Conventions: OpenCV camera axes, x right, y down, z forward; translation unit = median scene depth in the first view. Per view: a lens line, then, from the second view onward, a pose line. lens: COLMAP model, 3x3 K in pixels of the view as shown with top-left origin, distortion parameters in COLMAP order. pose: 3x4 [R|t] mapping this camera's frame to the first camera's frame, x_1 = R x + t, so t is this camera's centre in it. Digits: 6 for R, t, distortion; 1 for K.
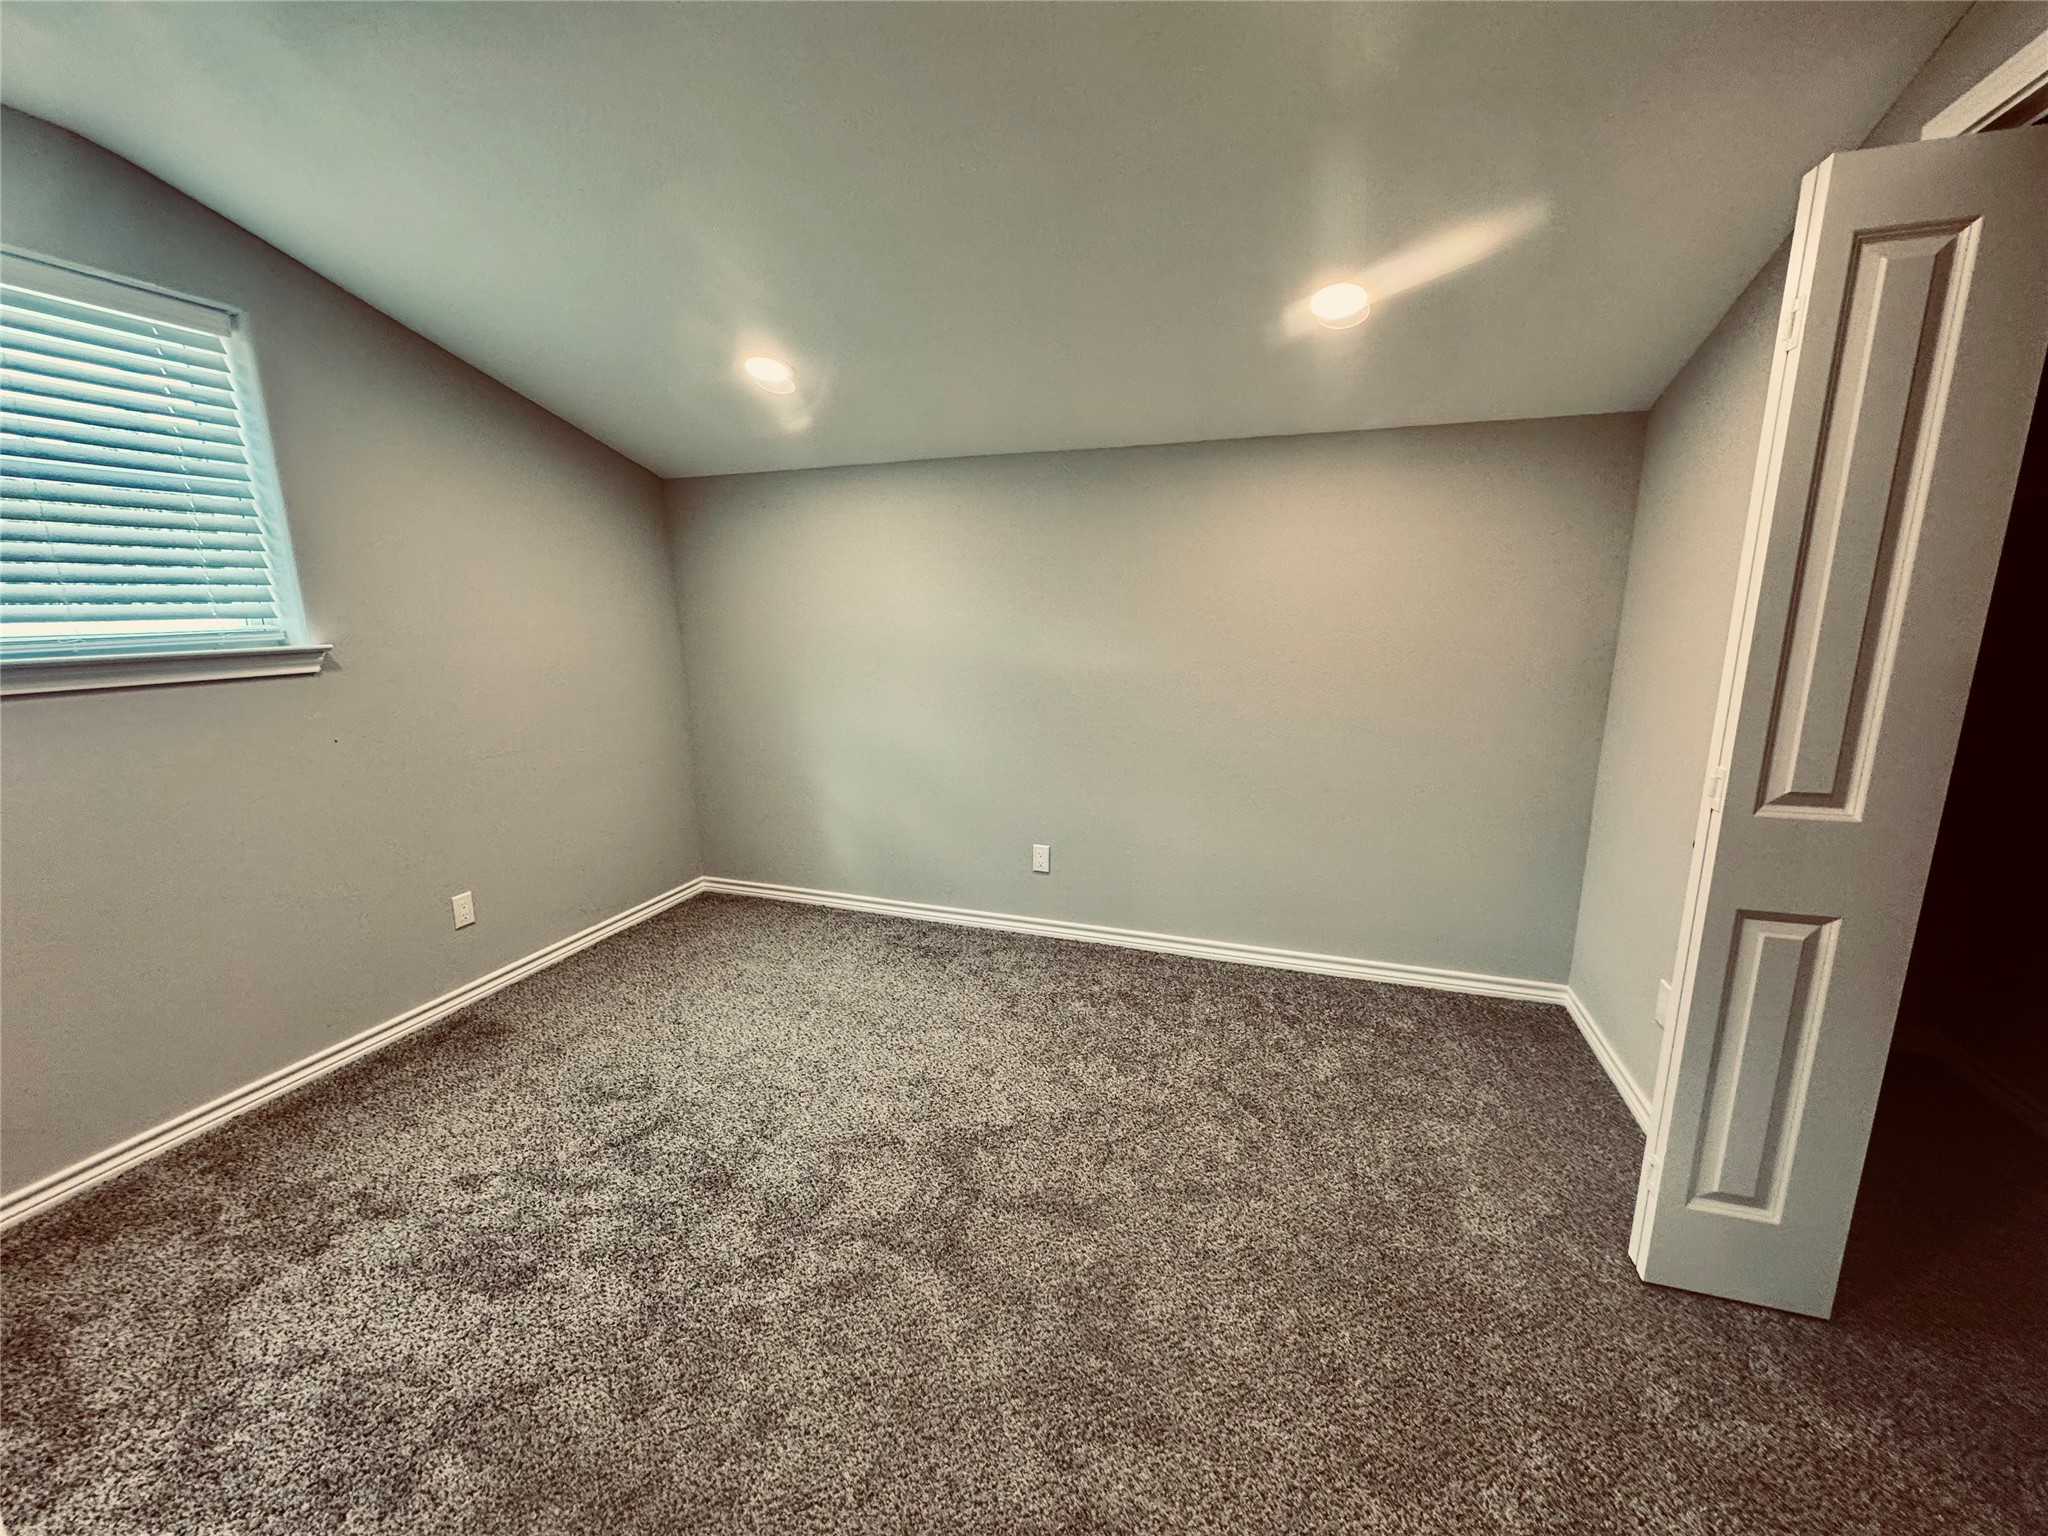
lens RADIAL K [[814.5, 0, 1004.2], [0, 814.5, 760.3], [0, 0, 1]] dist [0.036218, 0.000095]
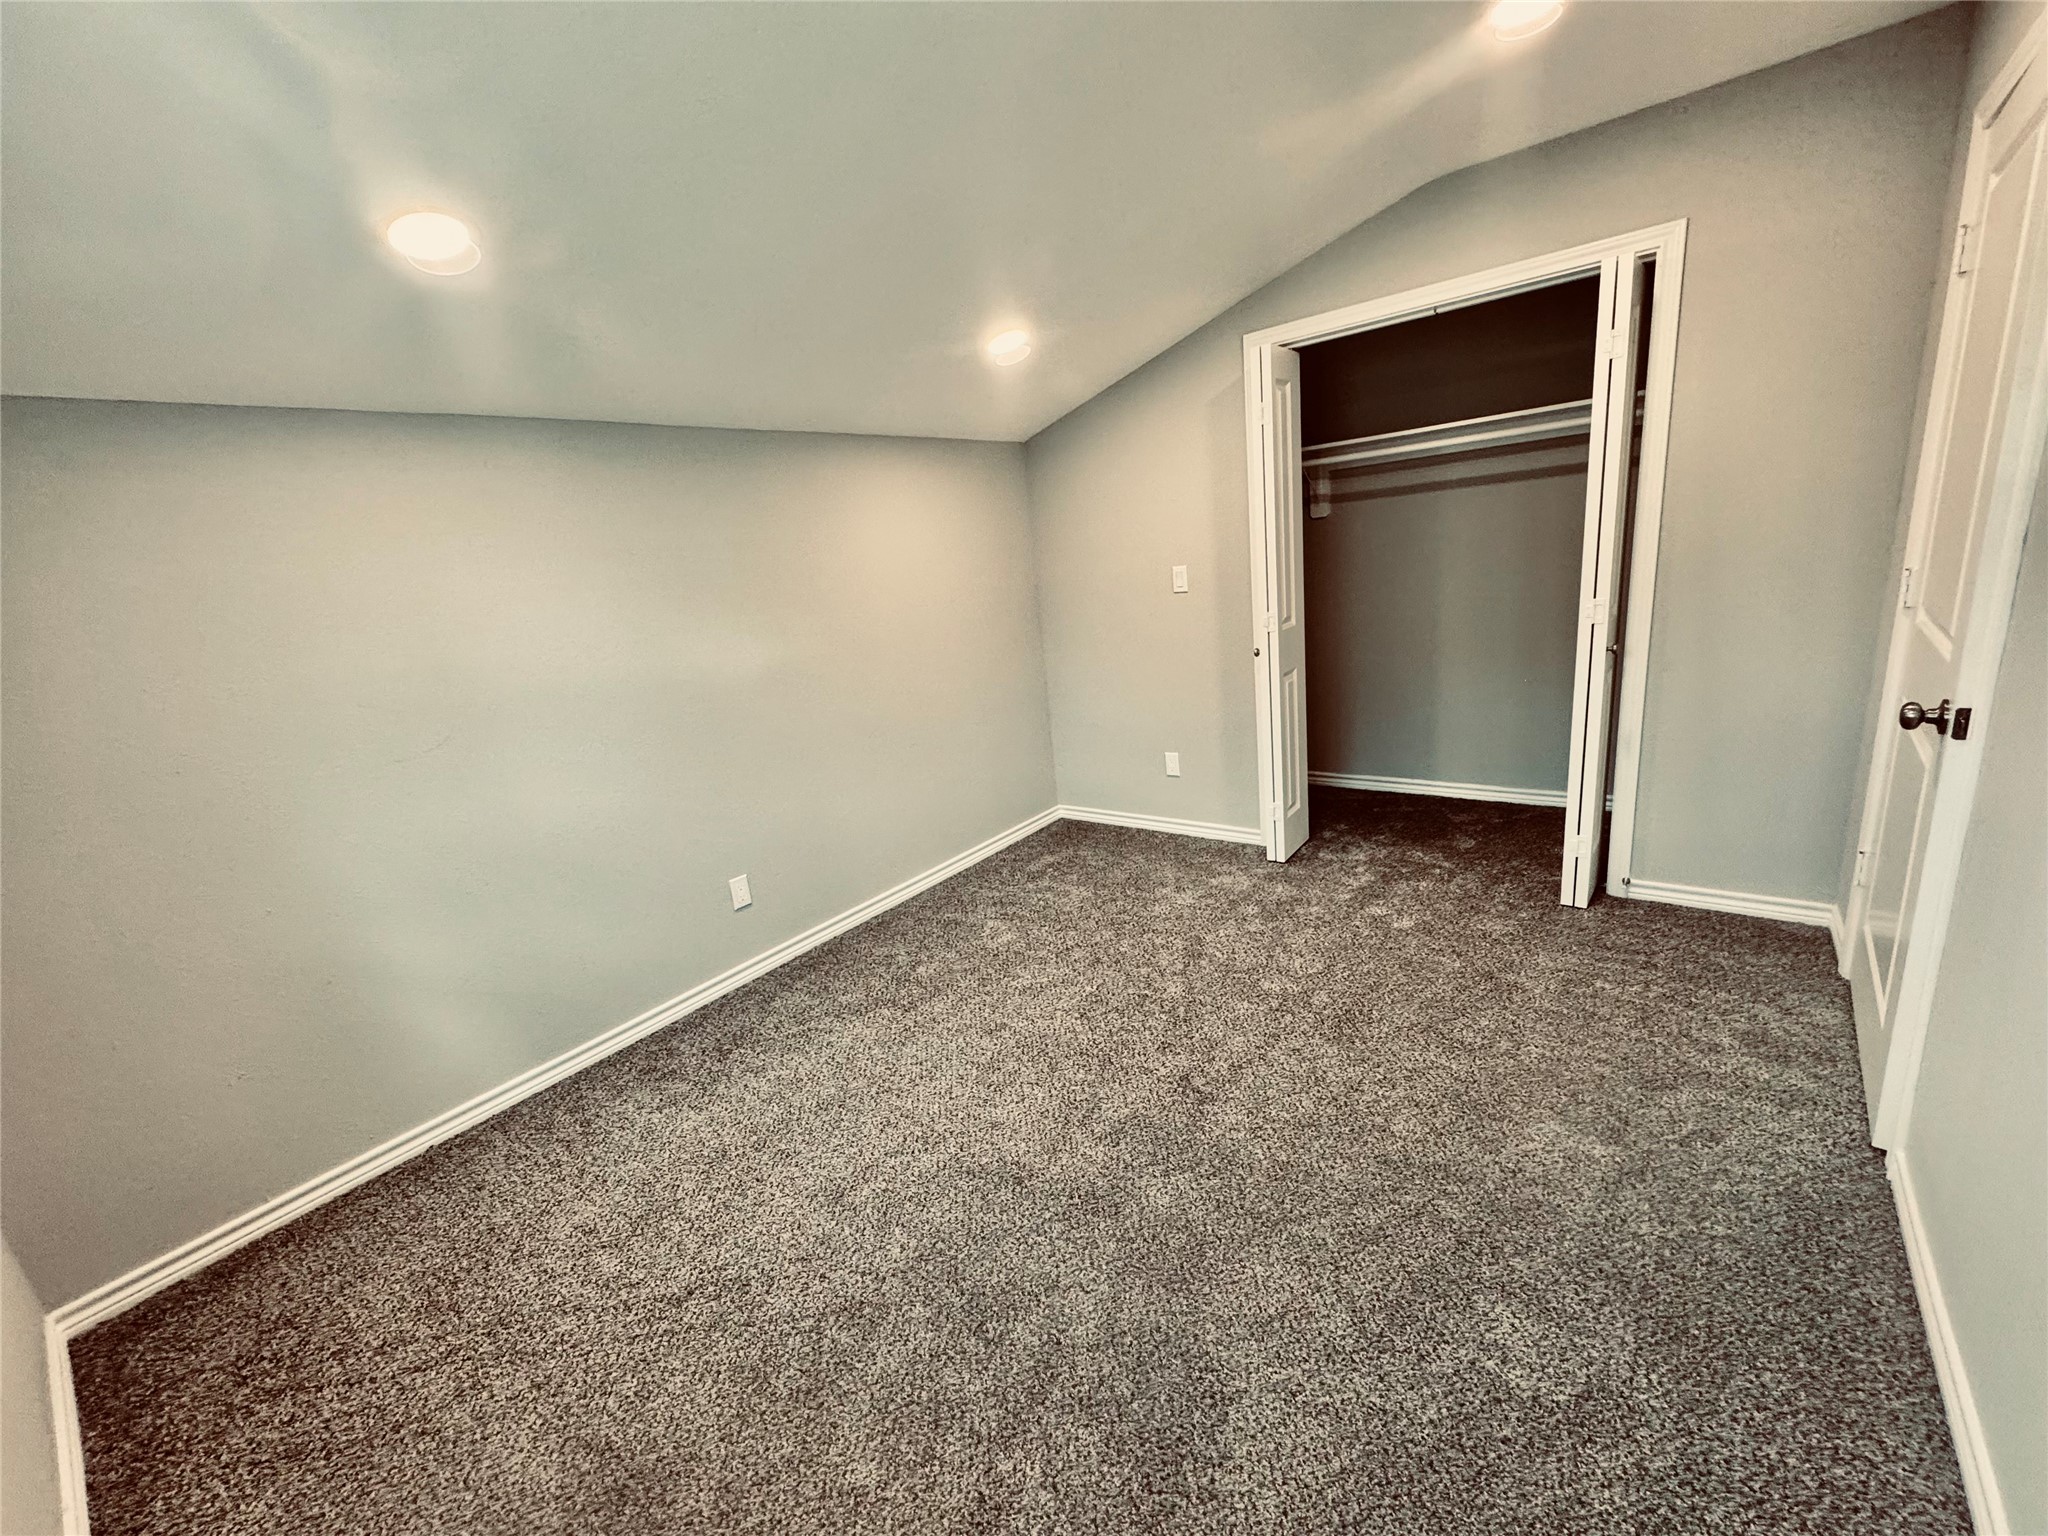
lens RADIAL K [[817.8, 0, 1021.8], [0, 817.8, 769.1], [0, 0, 1]] dist [-0.000339, 0.000143]
pose [[0.310195, -0.257707, 0.915077, -0.710430], [0.282038, 0.944169, 0.170294, -0.076741], [-0.907873, 0.205263, 0.365559, 0.431408]]
